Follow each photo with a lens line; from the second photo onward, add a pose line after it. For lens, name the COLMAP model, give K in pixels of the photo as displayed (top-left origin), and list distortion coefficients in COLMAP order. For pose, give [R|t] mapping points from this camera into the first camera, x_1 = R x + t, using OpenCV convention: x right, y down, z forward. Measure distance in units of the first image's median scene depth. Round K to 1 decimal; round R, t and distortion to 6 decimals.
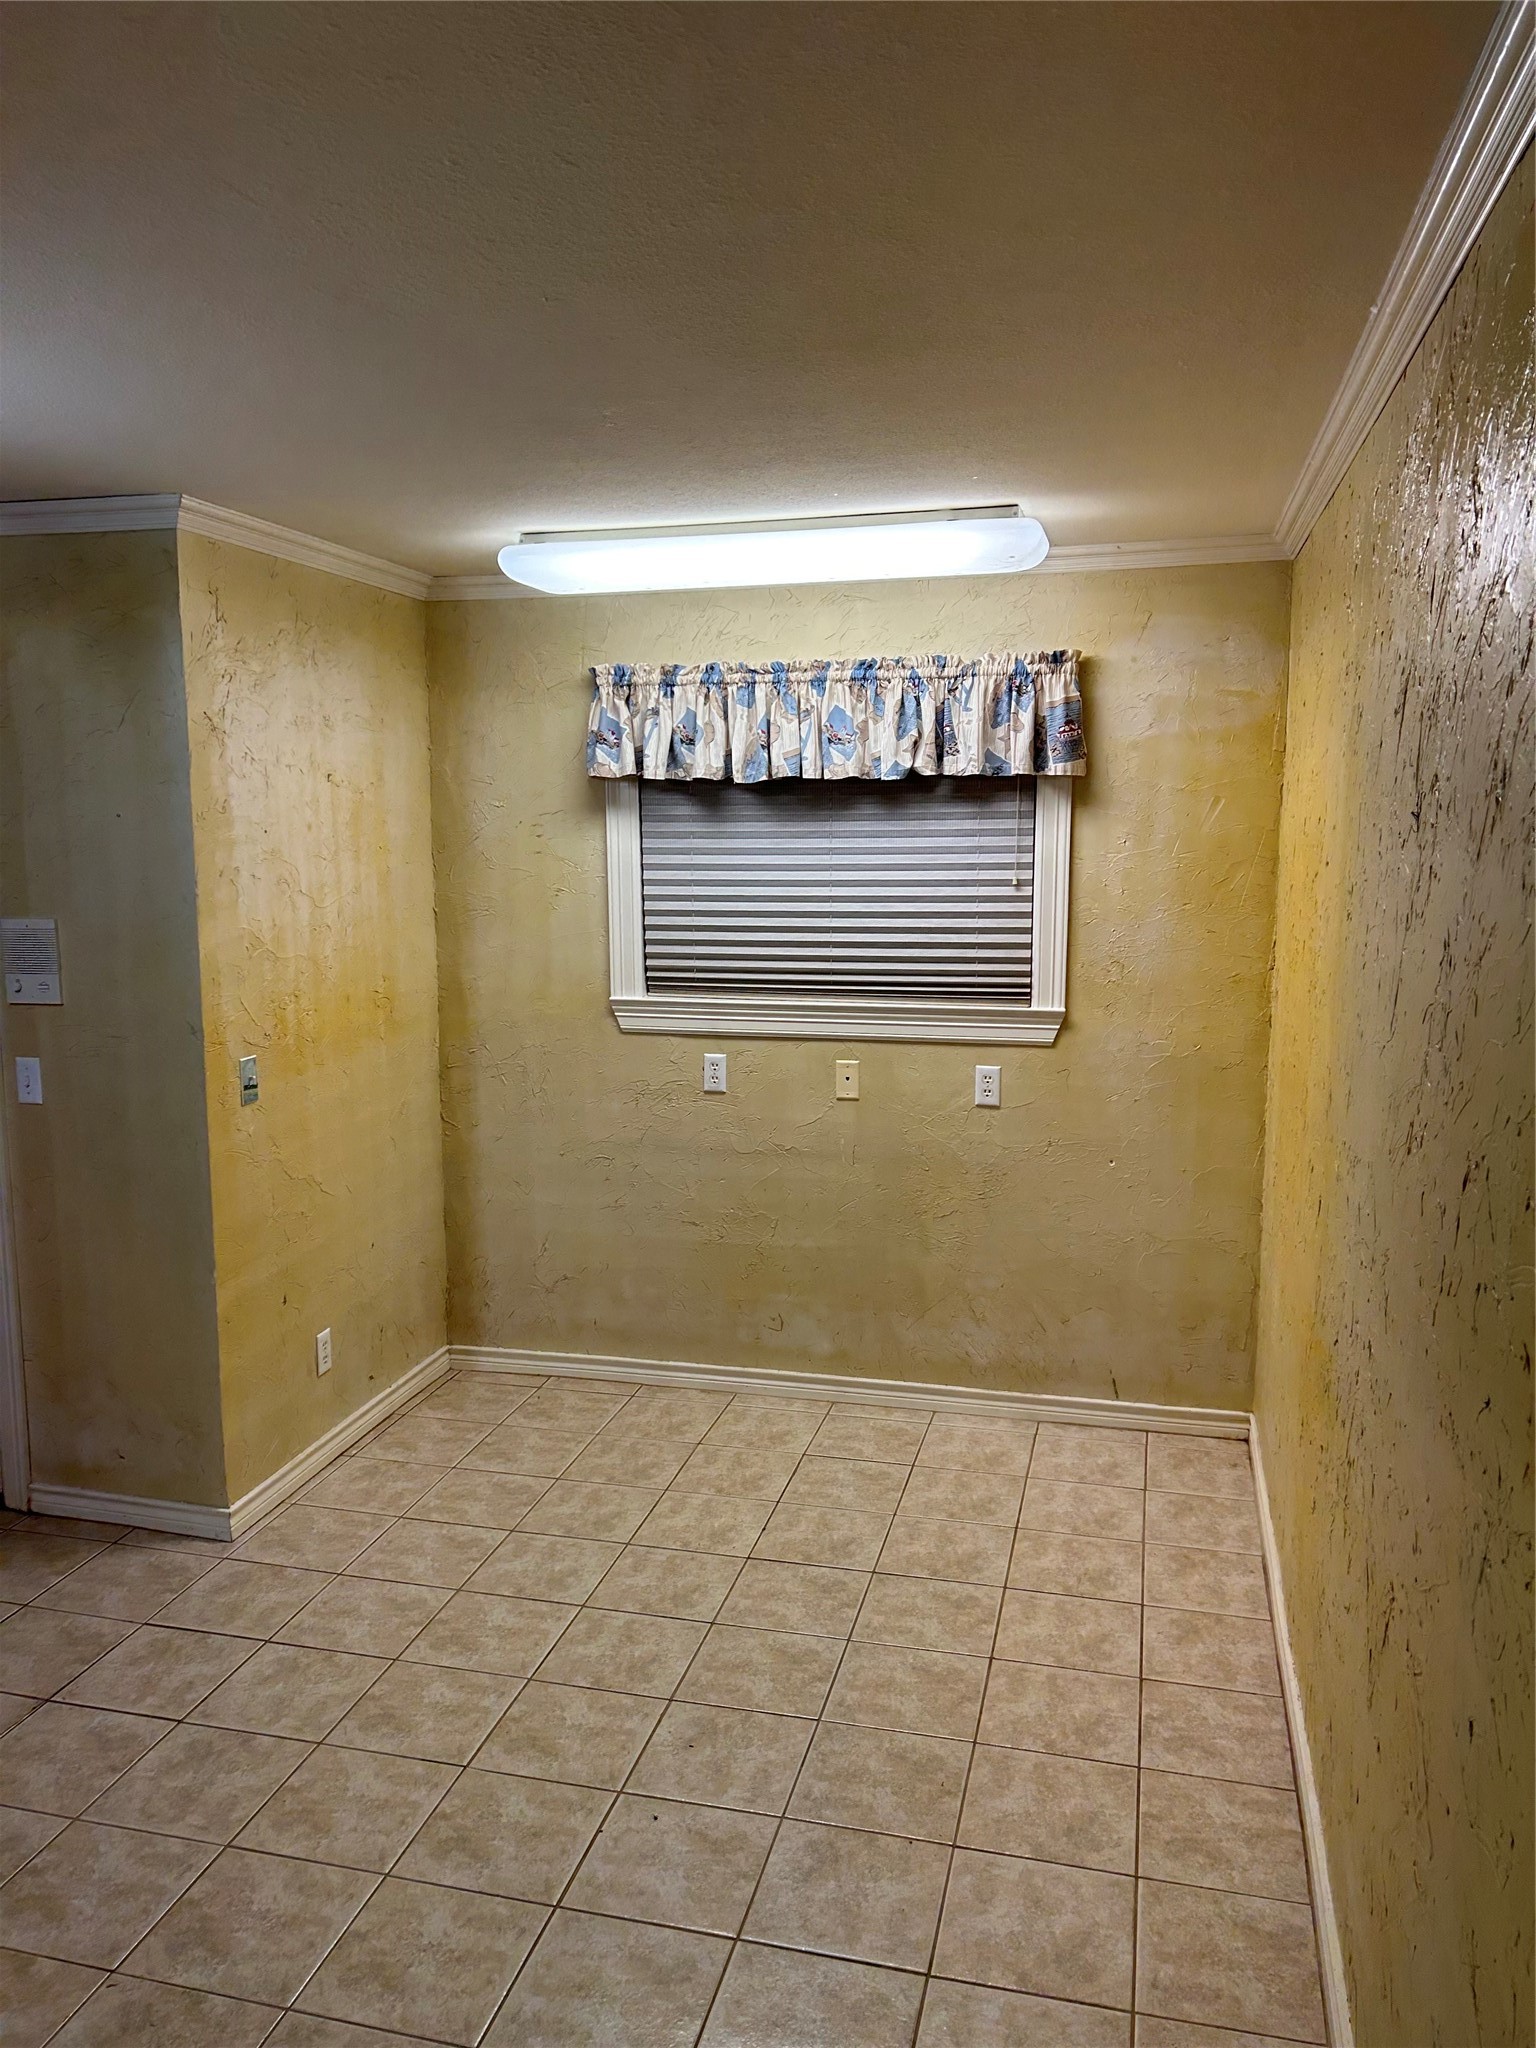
lens RADIAL K [[1537.5, 0, 768.7], [0, 1537.5, 1009.9], [0, 0, 1]] dist [0.027407, -0.040521]
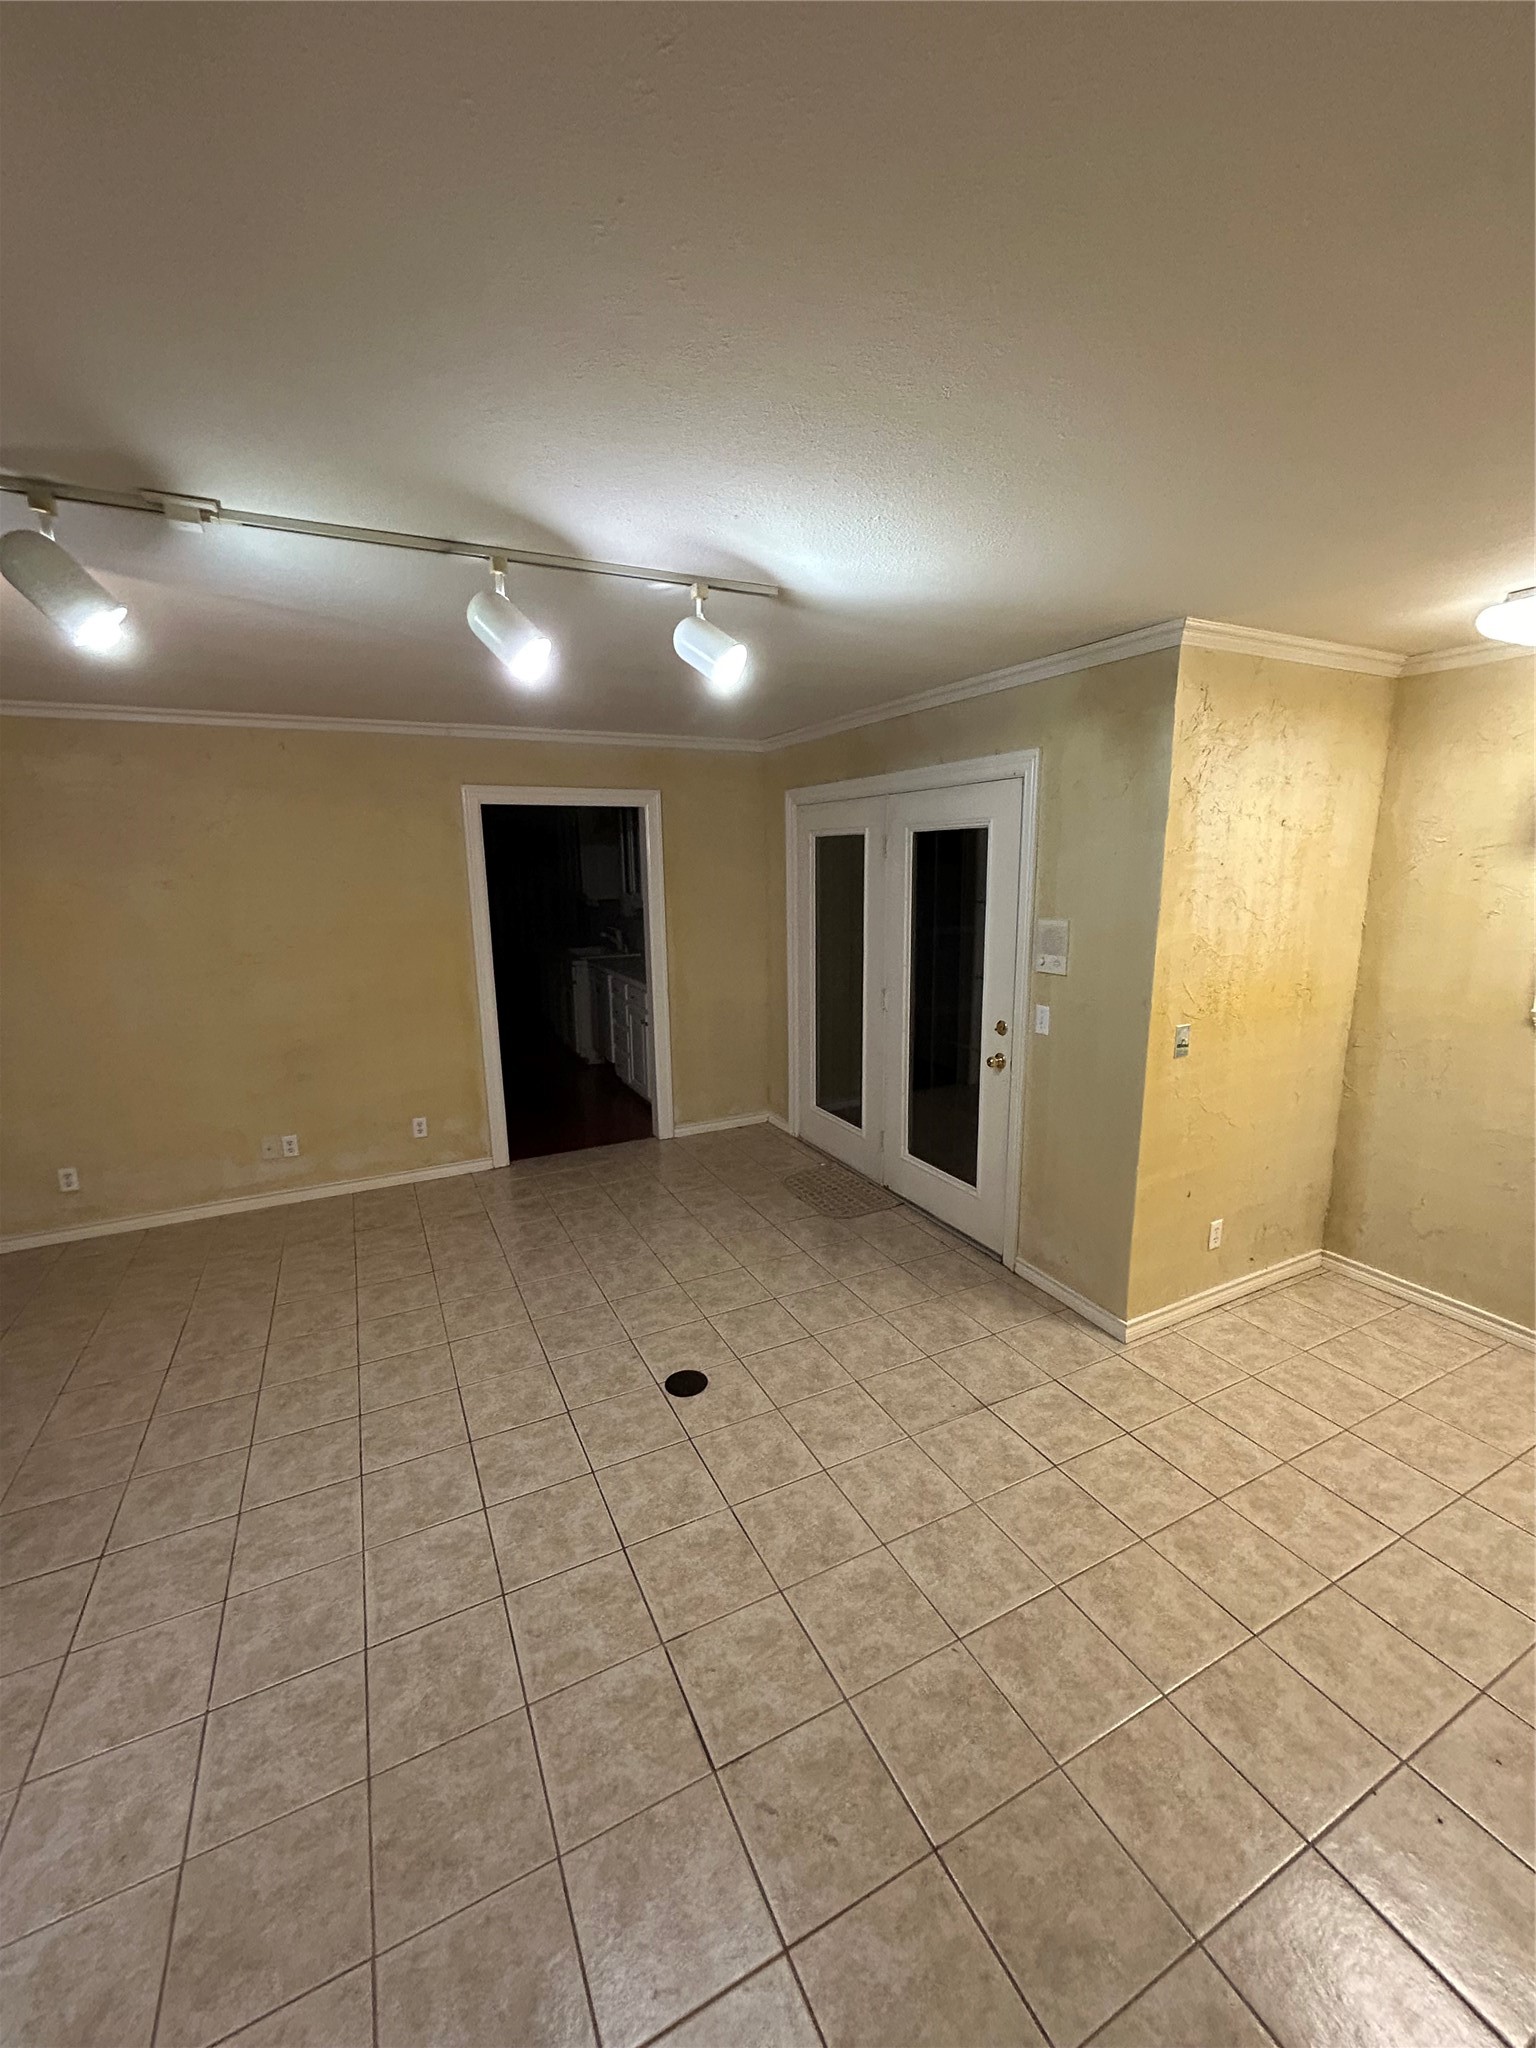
lens RADIAL K [[826.7, 0, 771.5], [0, 826.7, 1029.8], [0, 0, 1]] dist [0.002224, 0.002064]
pose [[0.658702, 0.143477, -0.738598, -0.022524], [-0.081500, 0.989480, 0.119529, -0.024607], [0.747977, -0.018538, 0.663466, 0.205204]]
